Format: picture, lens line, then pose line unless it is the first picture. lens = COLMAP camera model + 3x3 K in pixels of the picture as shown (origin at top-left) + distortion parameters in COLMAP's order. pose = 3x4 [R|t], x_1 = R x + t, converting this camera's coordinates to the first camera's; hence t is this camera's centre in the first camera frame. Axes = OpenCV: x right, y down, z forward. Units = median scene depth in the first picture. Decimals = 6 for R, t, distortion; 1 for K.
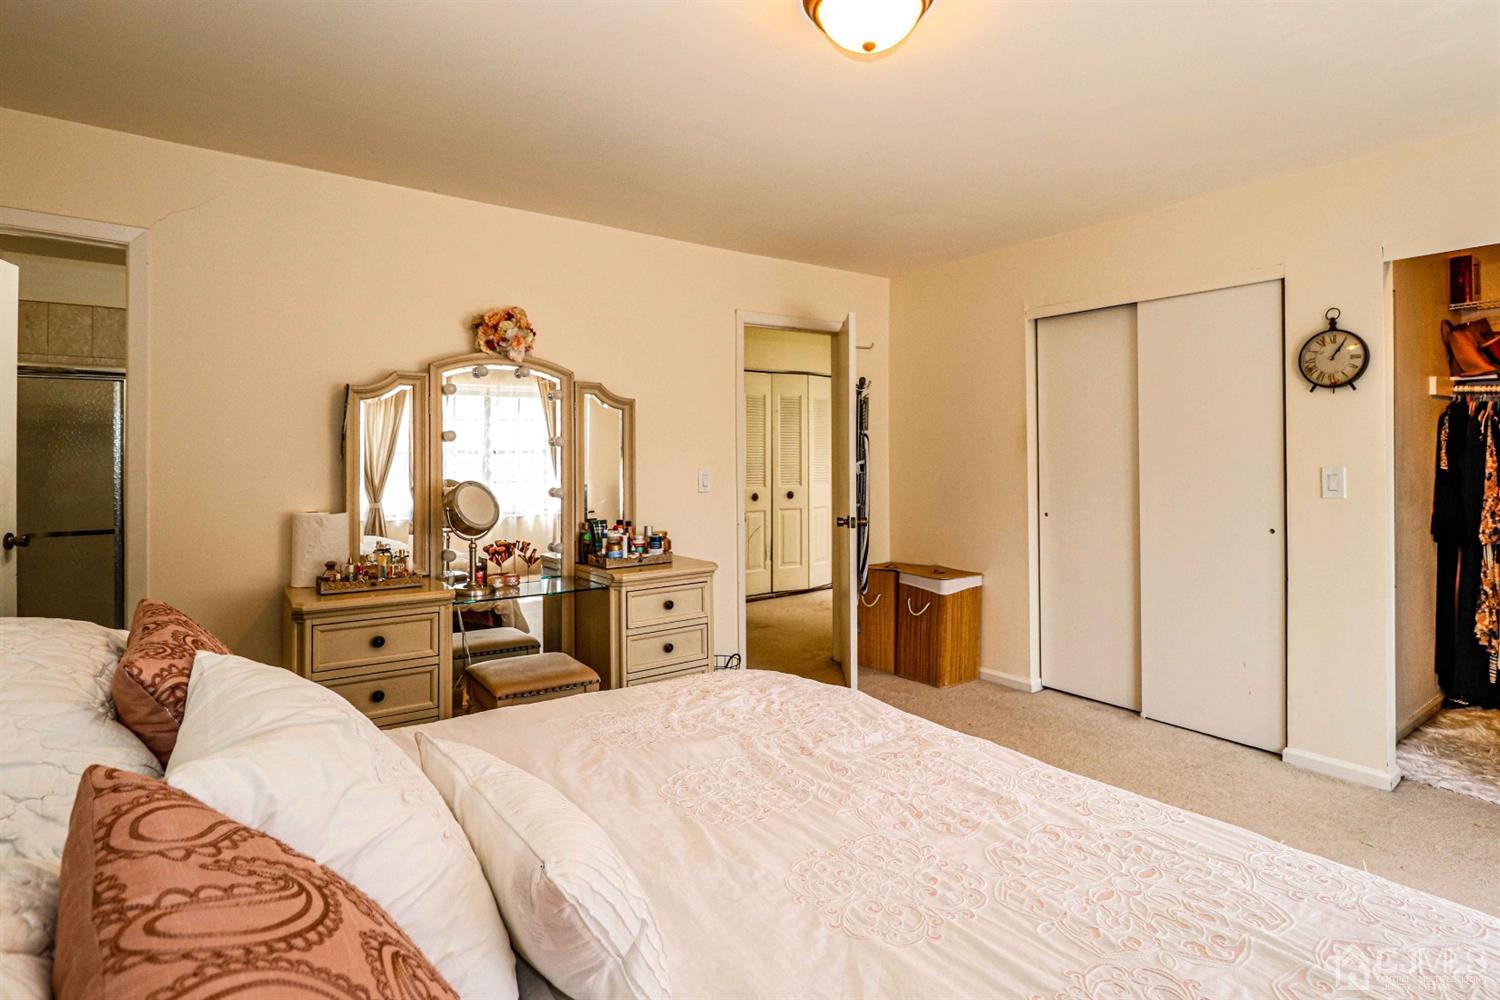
lens RADIAL K [[779.4, 0, 748.8], [0, 779.4, 498.7], [0, 0, 1]] dist [0.001660, 0.000525]
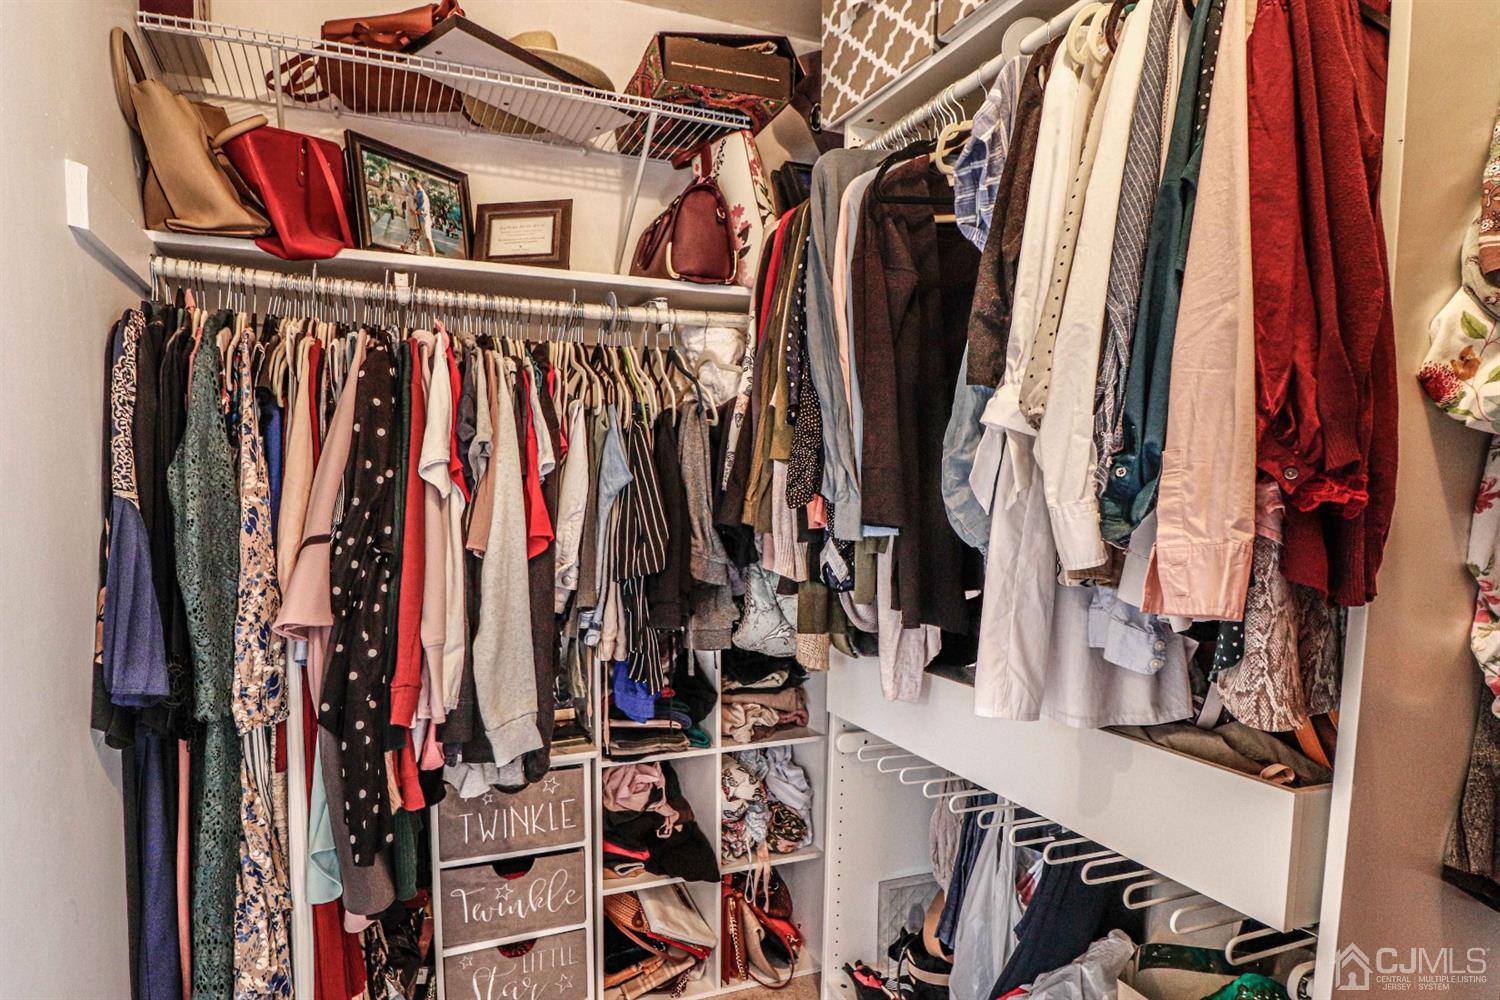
lens RADIAL K [[848.3, 0, 749.3], [0, 848.3, 500.7], [0, 0, 1]] dist [0.000967, -0.030931]
pose [[0.249773, 0.003390, 0.968299, 0.630983], [0.045481, 0.998849, -0.015228, -0.020335], [-0.967236, 0.047843, 0.249331, 0.680649]]
